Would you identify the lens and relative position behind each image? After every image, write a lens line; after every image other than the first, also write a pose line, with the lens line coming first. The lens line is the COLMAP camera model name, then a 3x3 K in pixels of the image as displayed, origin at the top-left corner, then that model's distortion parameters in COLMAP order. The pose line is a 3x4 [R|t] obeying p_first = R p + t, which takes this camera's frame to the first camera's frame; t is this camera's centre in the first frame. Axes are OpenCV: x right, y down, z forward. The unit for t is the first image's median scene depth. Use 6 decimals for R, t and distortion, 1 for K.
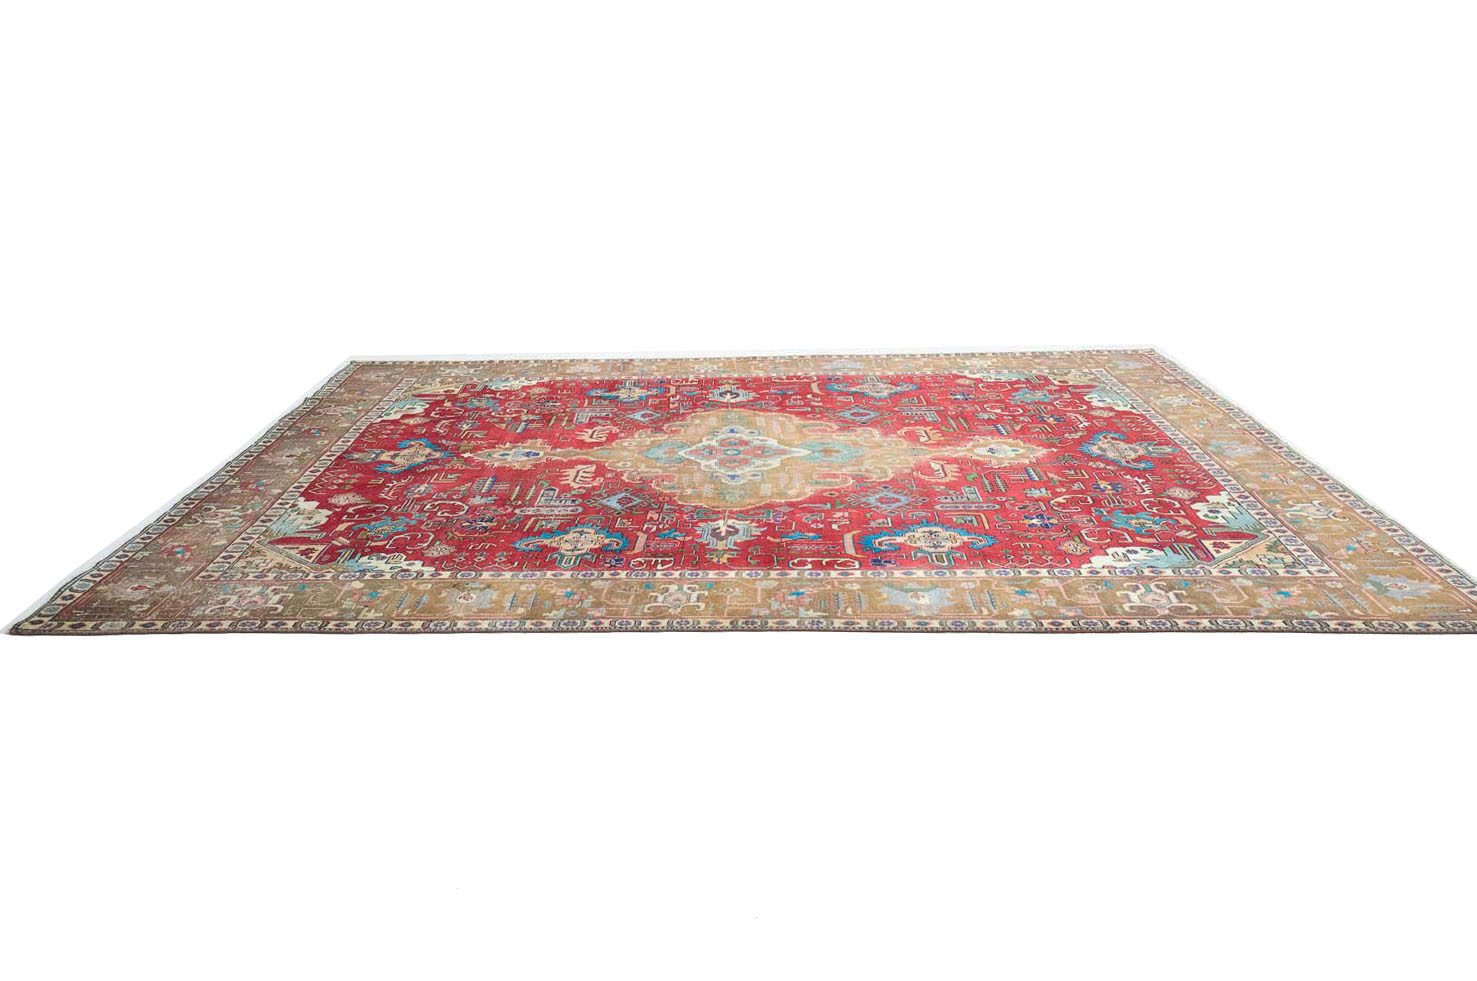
lens RADIAL K [[1223.5, 0, 720.6], [0, 1223.5, 474.9], [0, 0, 1]] dist [-0.000057, 0.001009]
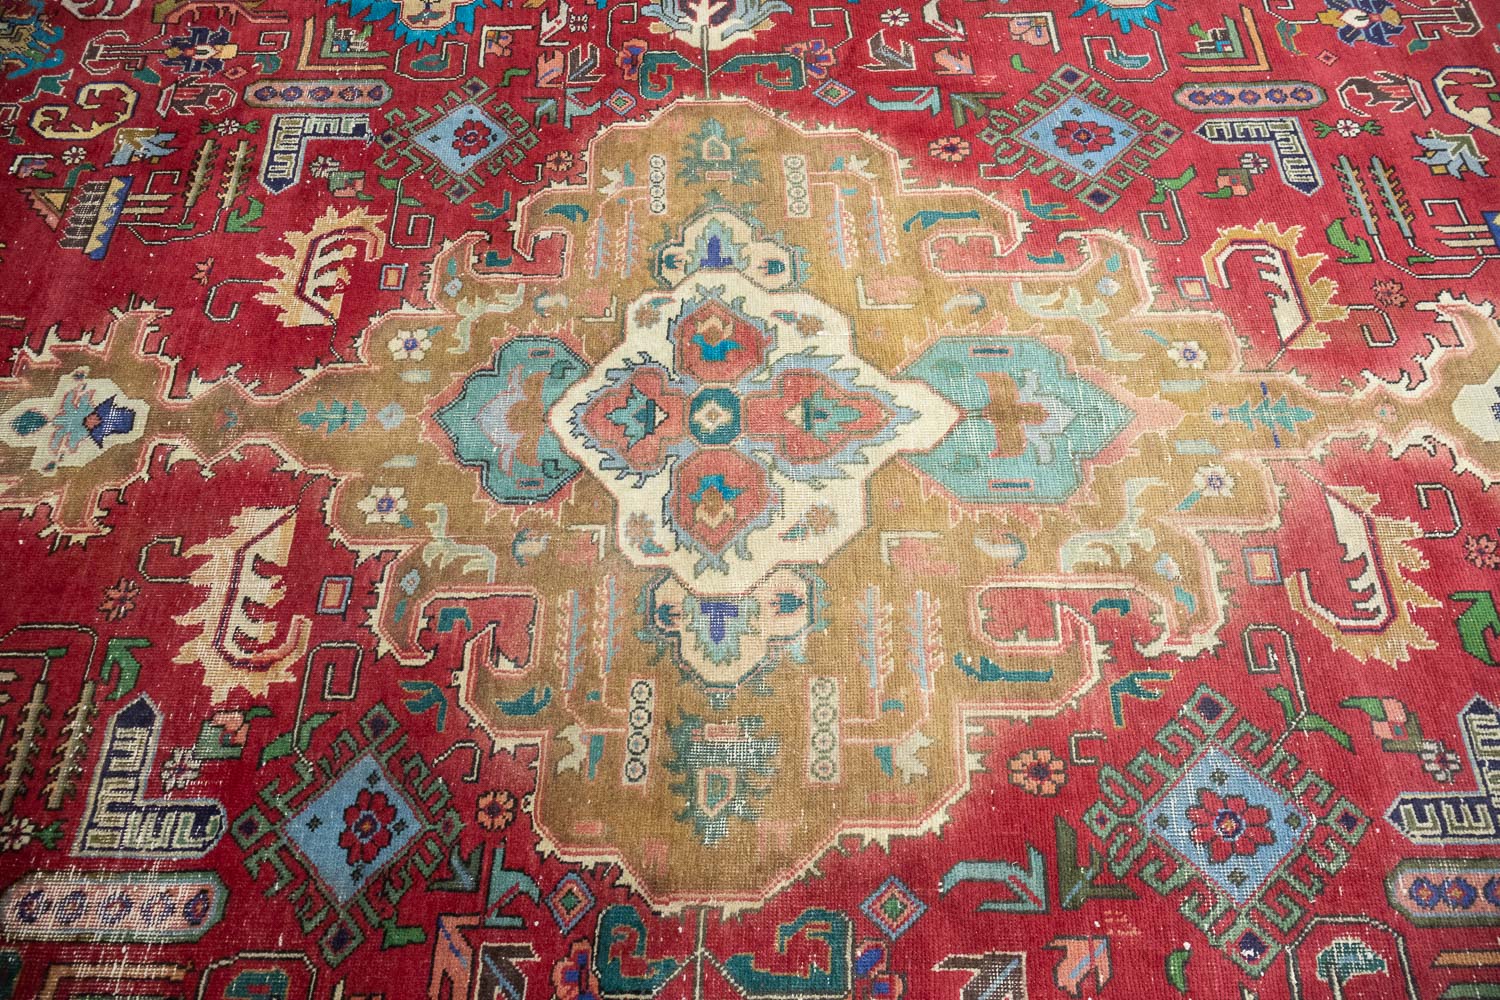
lens RADIAL K [[1242.6, 0, 740.5], [0, 1242.6, 493.0], [0, 0, 1]] dist [-0.000057, 0.001009]
pose [[0.999757, -0.021222, 0.005881, 0.015280], [0.012642, 0.771747, 0.635804, -0.236334], [-0.018032, -0.635575, 0.771828, 0.800640]]
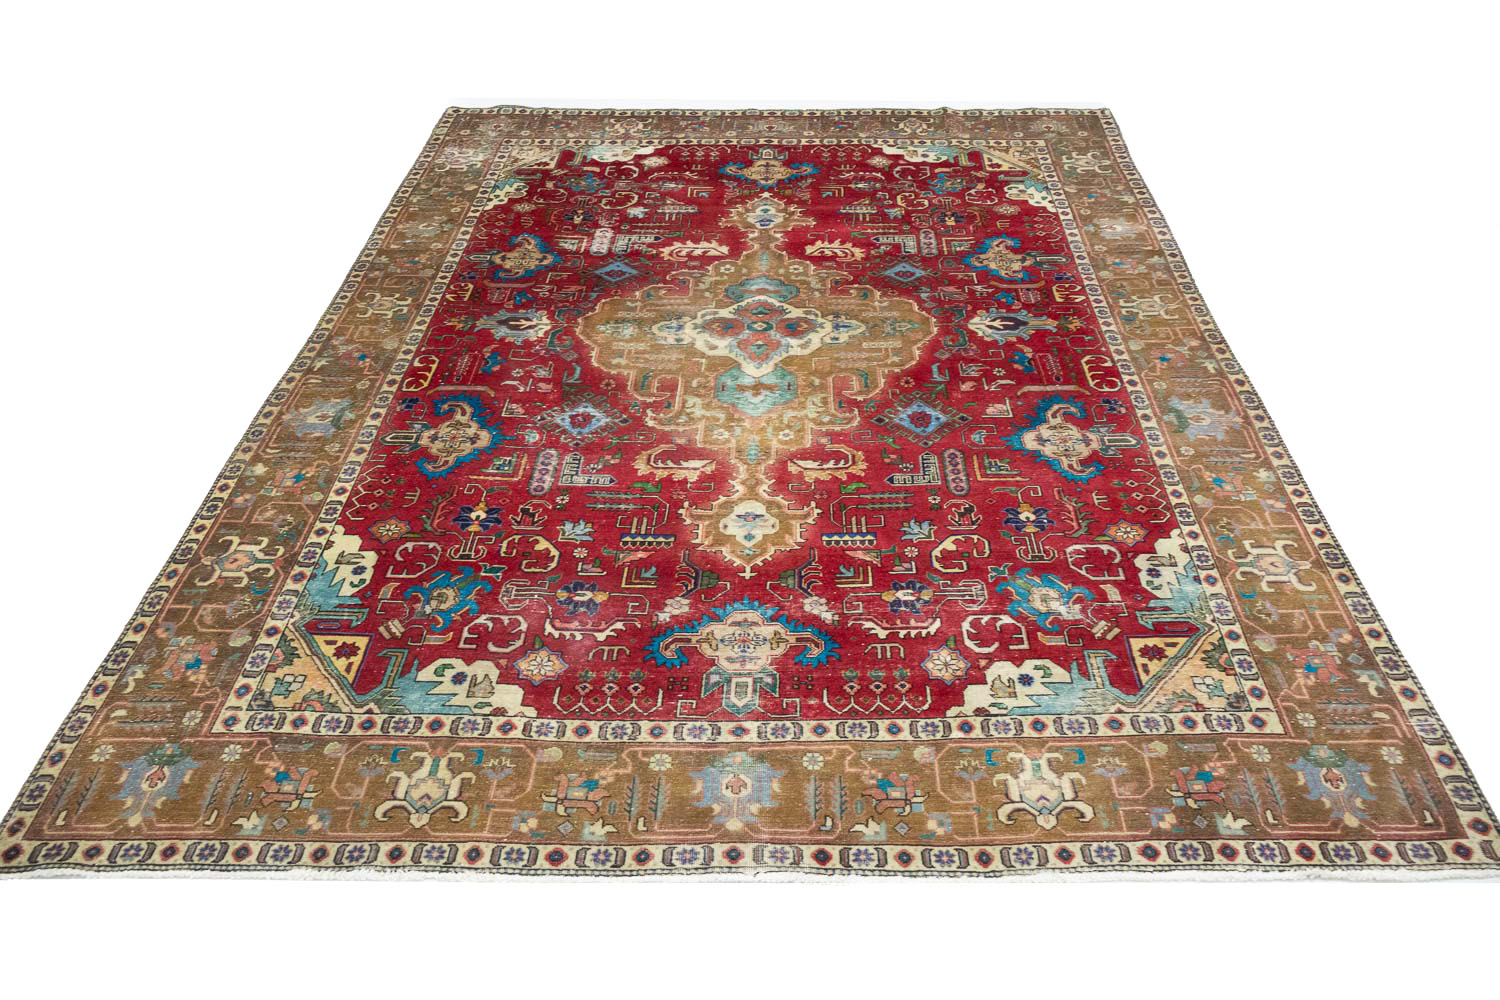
lens RADIAL K [[1242.6, 0, 739.9], [0, 1242.6, 496.7], [0, 0, 1]] dist [-0.000057, 0.001009]
pose [[-0.009353, 0.633260, -0.773882, 0.838164], [-0.320126, 0.731289, 0.602276, -0.498370], [0.947329, 0.253373, 0.195883, 0.929236]]
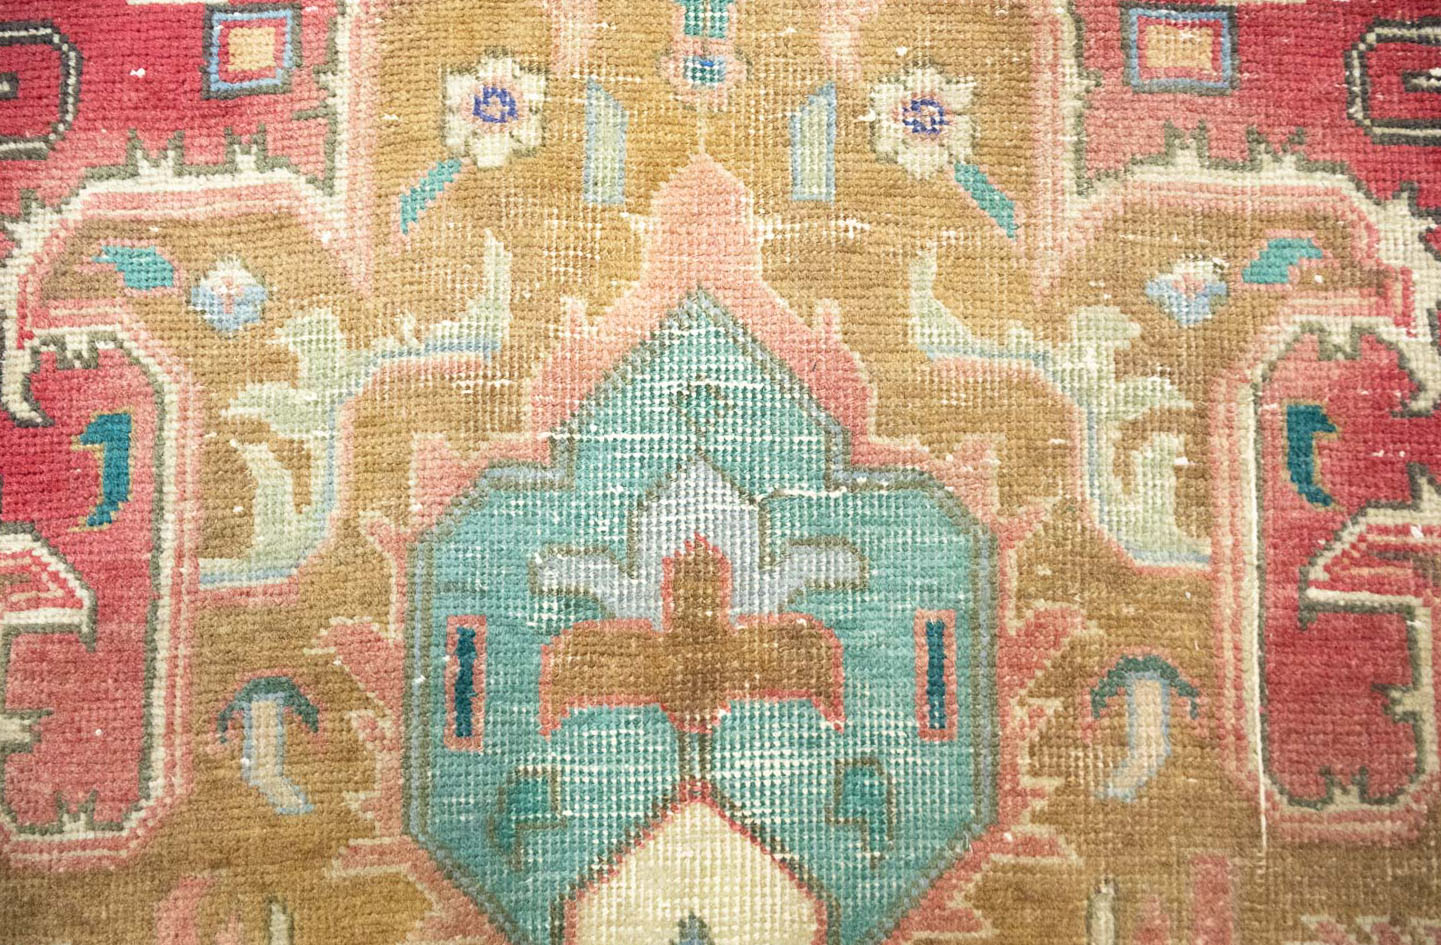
lens RADIAL K [[1193.7, 0, 724.5], [0, 1193.7, 470.2], [0, 0, 1]] dist [-0.000057, 0.001009]
pose [[-0.018000, -0.995289, 0.095266, 0.103878], [0.334343, 0.083805, 0.938718, -0.134126], [-0.942279, 0.048748, 0.331260, 1.052878]]
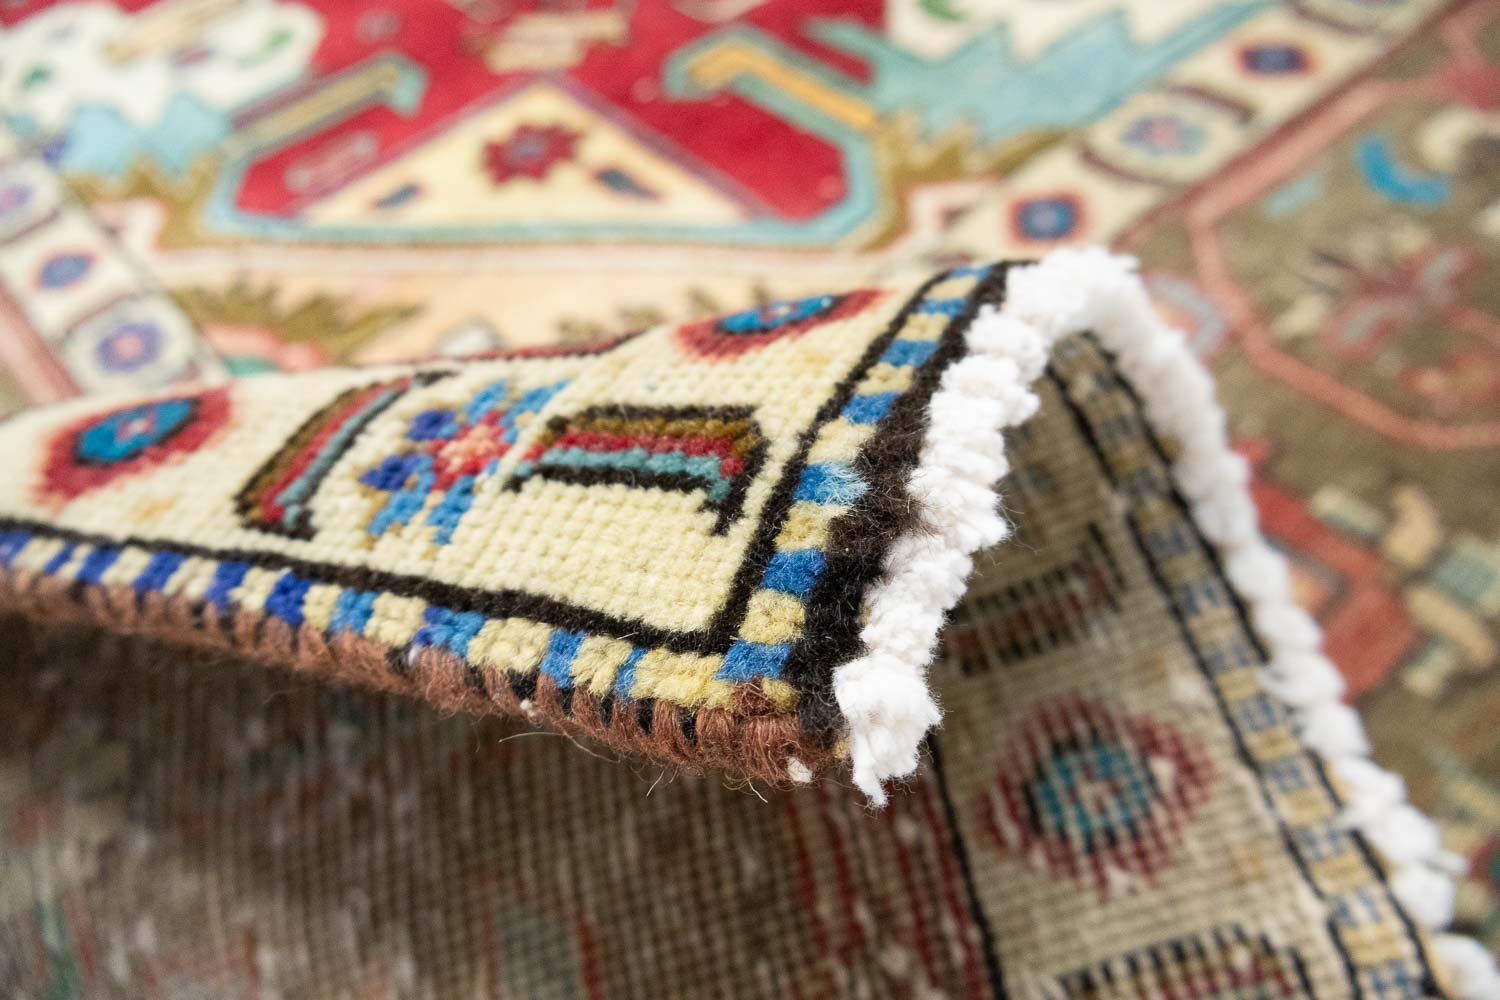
lens RADIAL K [[1242.6, 0, 754.4], [0, 1242.6, 499.1], [0, 0, 1]] dist [-0.000057, 0.001009]
pose [[-0.664988, -0.486295, 0.566840, -0.413397], [0.373497, 0.440711, 0.816256, -0.181698], [-0.646754, 0.754514, -0.111438, 1.345863]]
